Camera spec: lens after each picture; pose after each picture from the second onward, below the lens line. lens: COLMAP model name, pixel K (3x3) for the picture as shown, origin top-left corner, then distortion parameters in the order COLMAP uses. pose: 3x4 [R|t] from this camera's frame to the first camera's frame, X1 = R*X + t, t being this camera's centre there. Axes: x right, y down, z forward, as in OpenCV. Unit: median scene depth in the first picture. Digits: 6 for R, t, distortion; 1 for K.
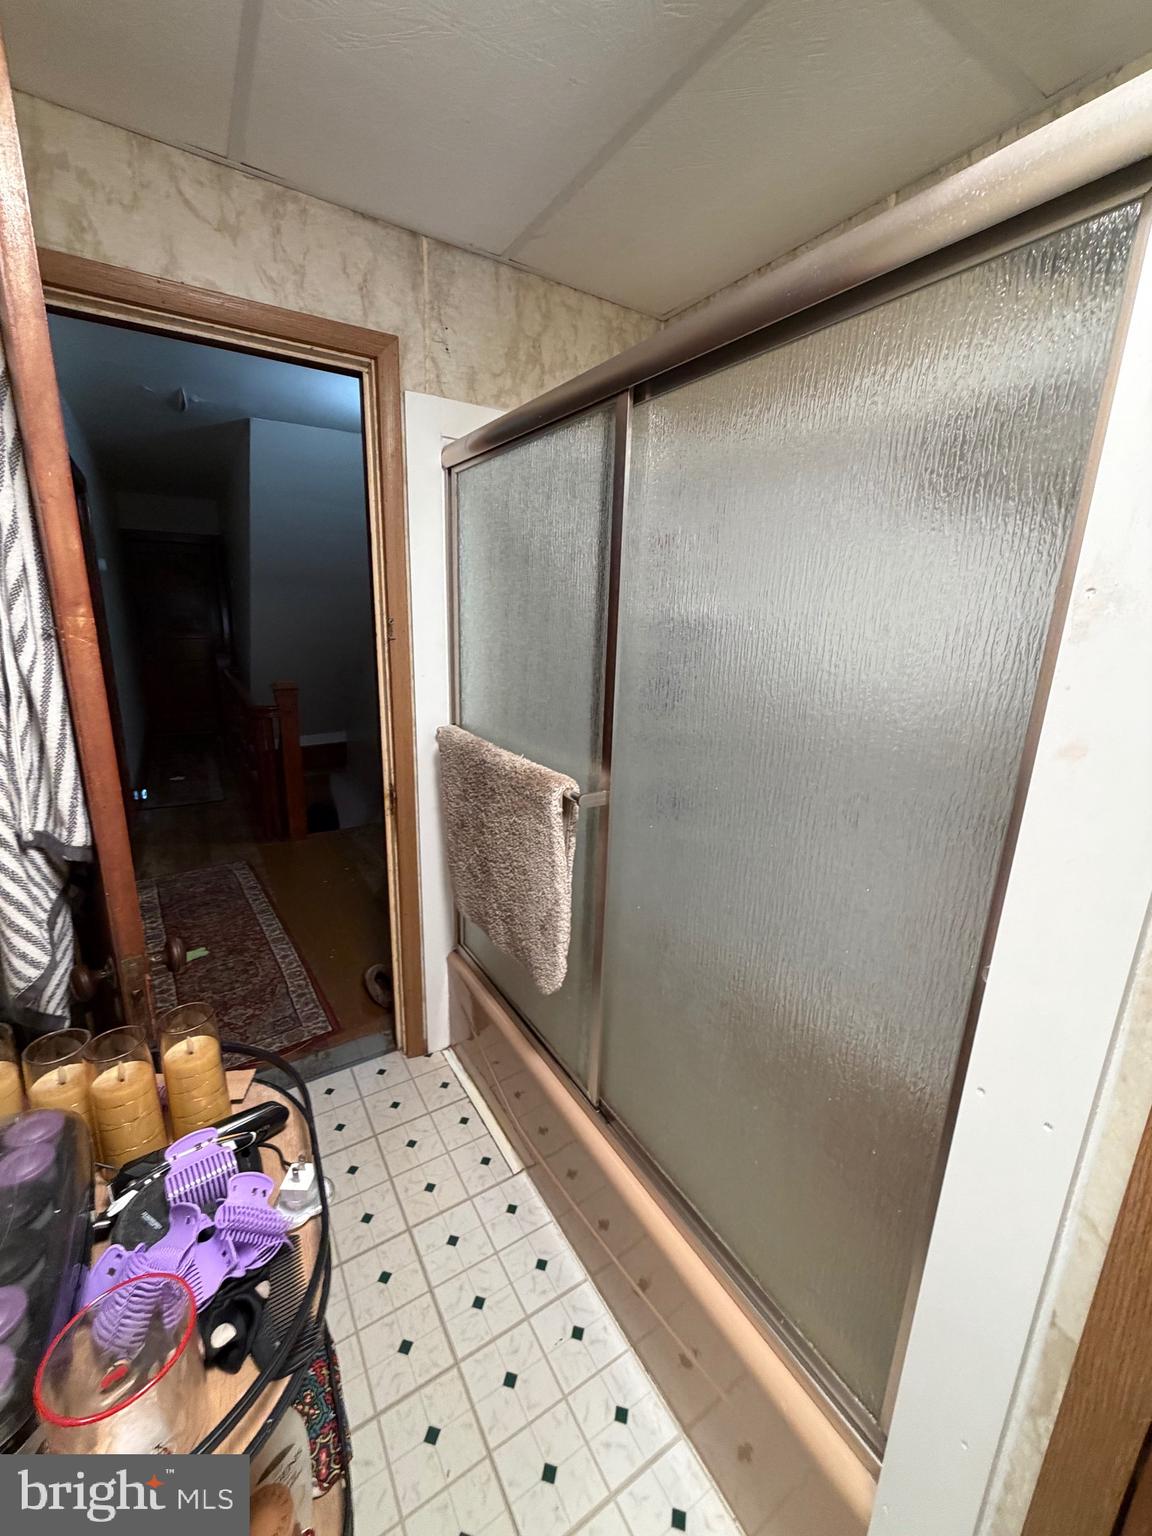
lens RADIAL K [[615.3, 0, 574.9], [0, 615.3, 761.7], [0, 0, 1]] dist [0.002261, 0.000664]
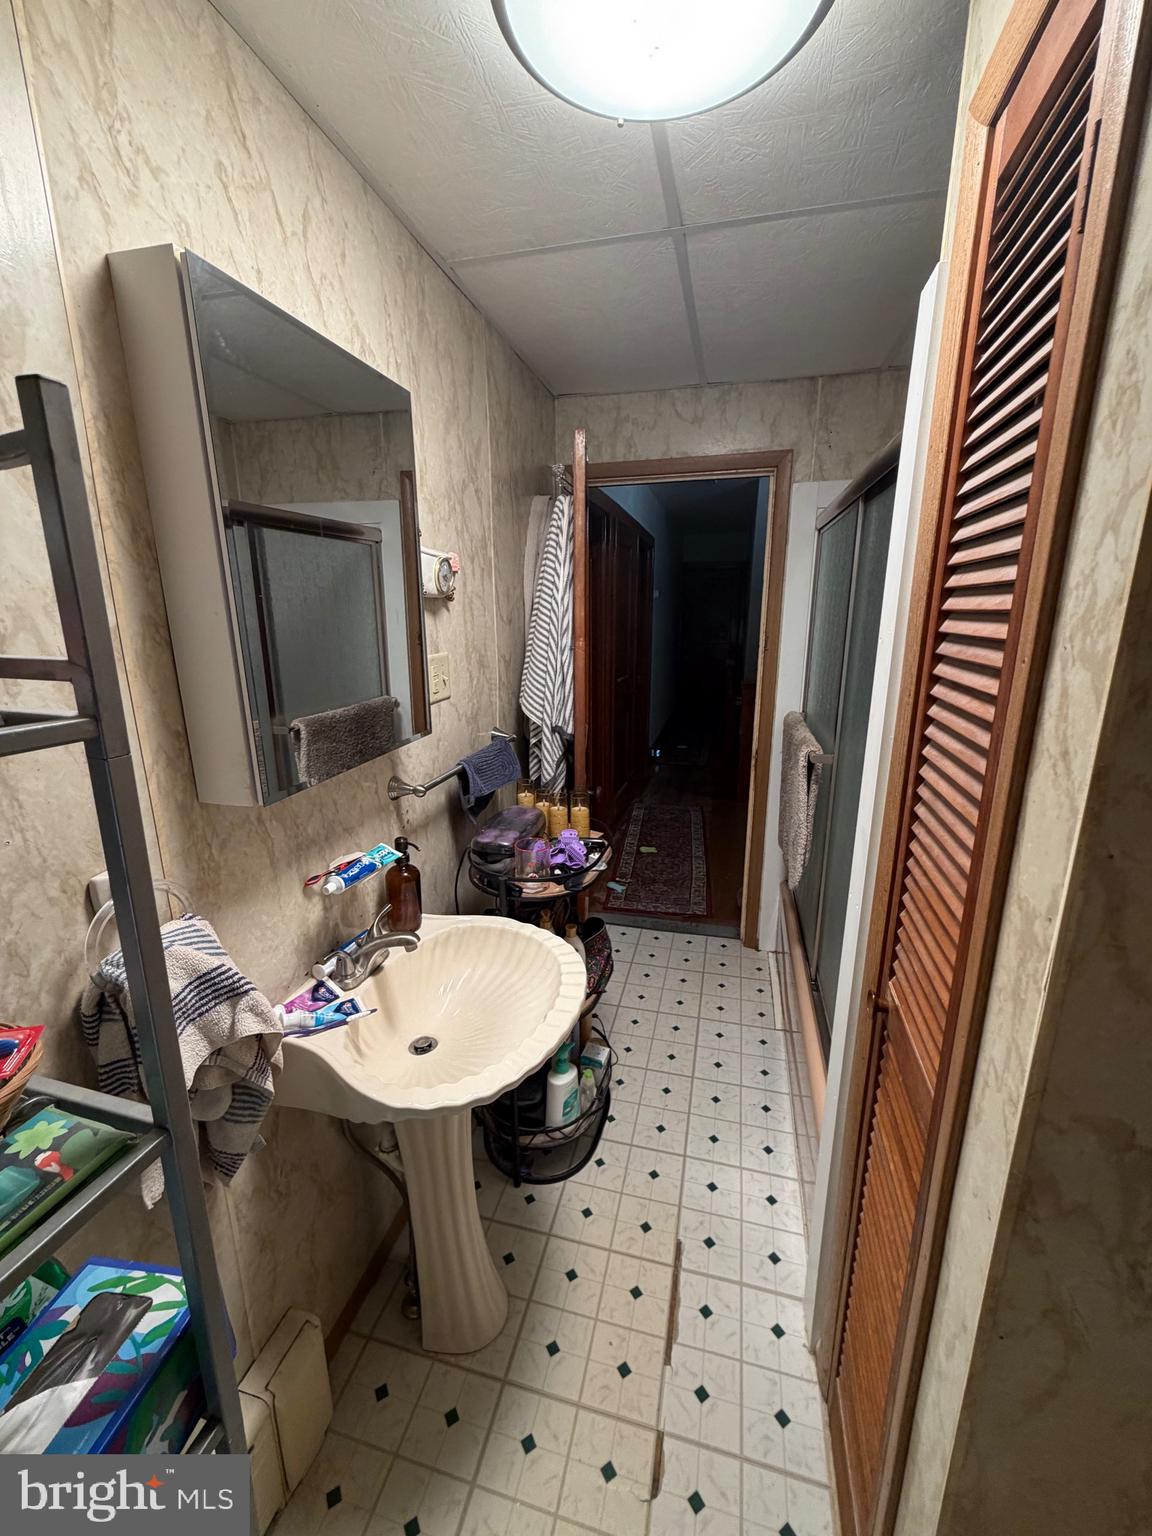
lens RADIAL K [[615.3, 0, 574.9], [0, 615.3, 761.7], [0, 0, 1]] dist [0.002261, 0.000664]
pose [[0.688296, 0.147542, -0.710267, 0.512465], [-0.151200, 0.986773, 0.058457, 0.053056], [0.709498, 0.067157, 0.701501, -0.369496]]
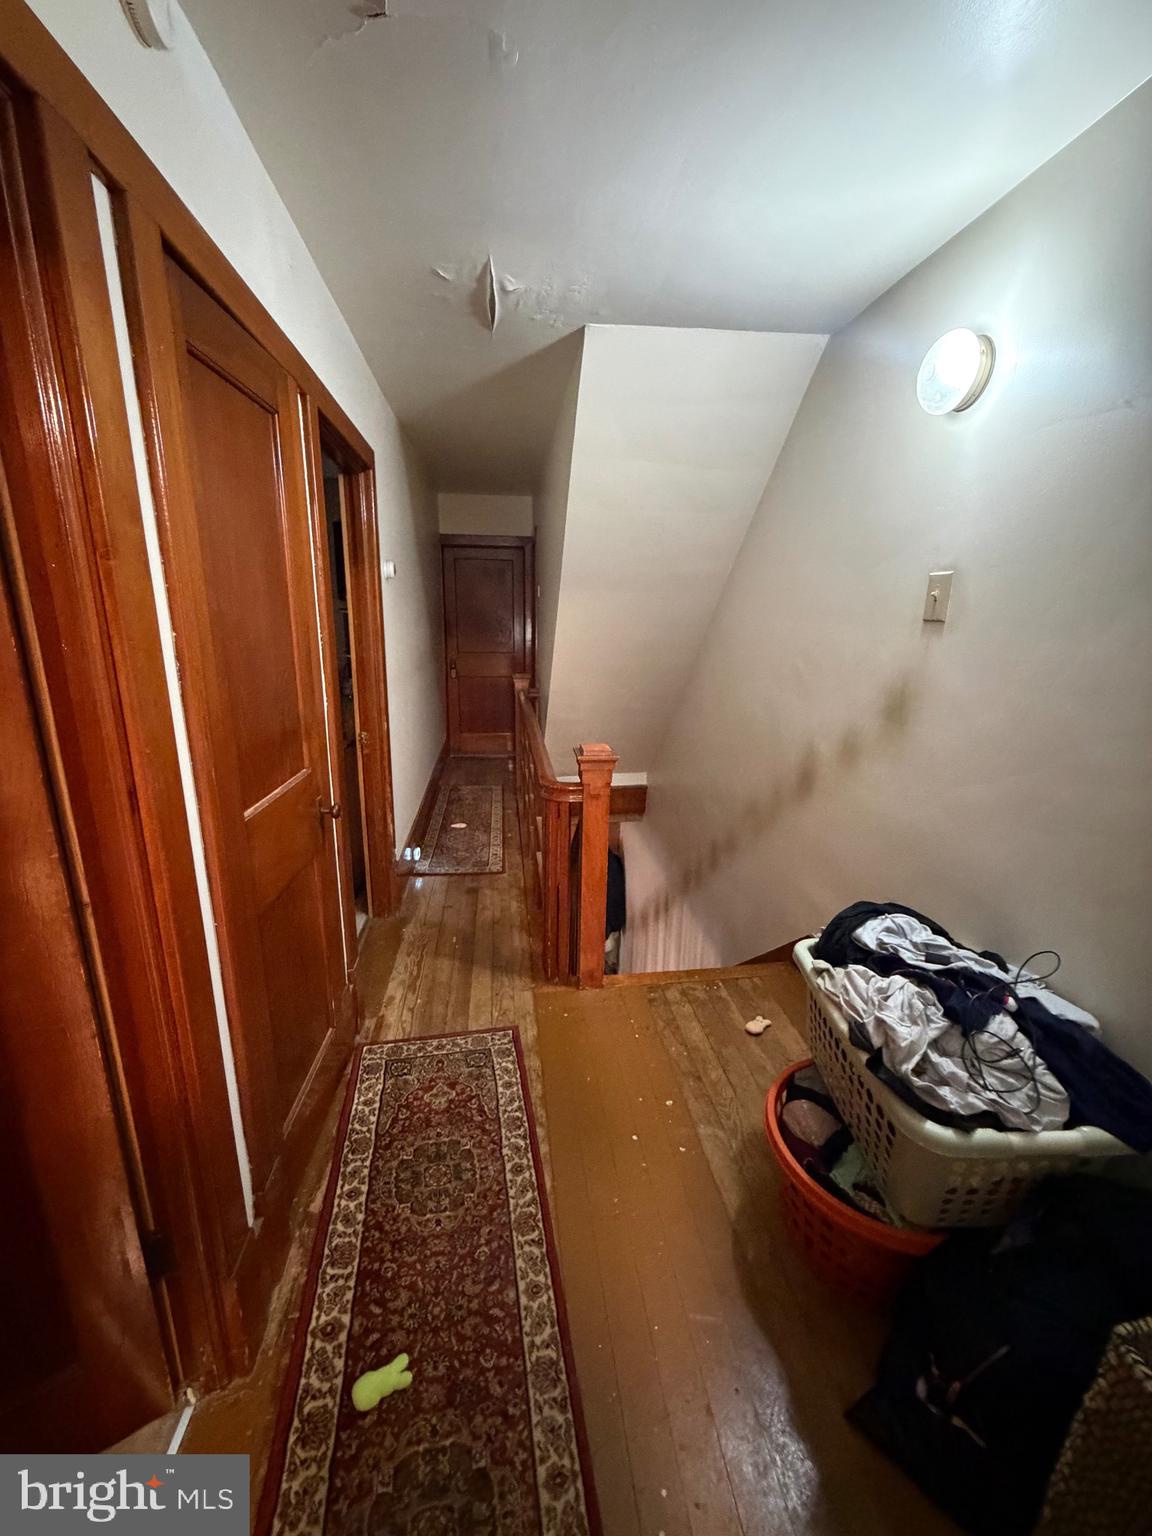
lens RADIAL K [[615.3, 0, 574.9], [0, 615.3, 761.7], [0, 0, 1]] dist [0.002261, 0.000664]
pose [[0.904450, 0.097891, -0.415195, -0.542591], [-0.096340, 0.995041, 0.024737, -0.303641], [0.415558, 0.017627, 0.909396, 1.002920]]
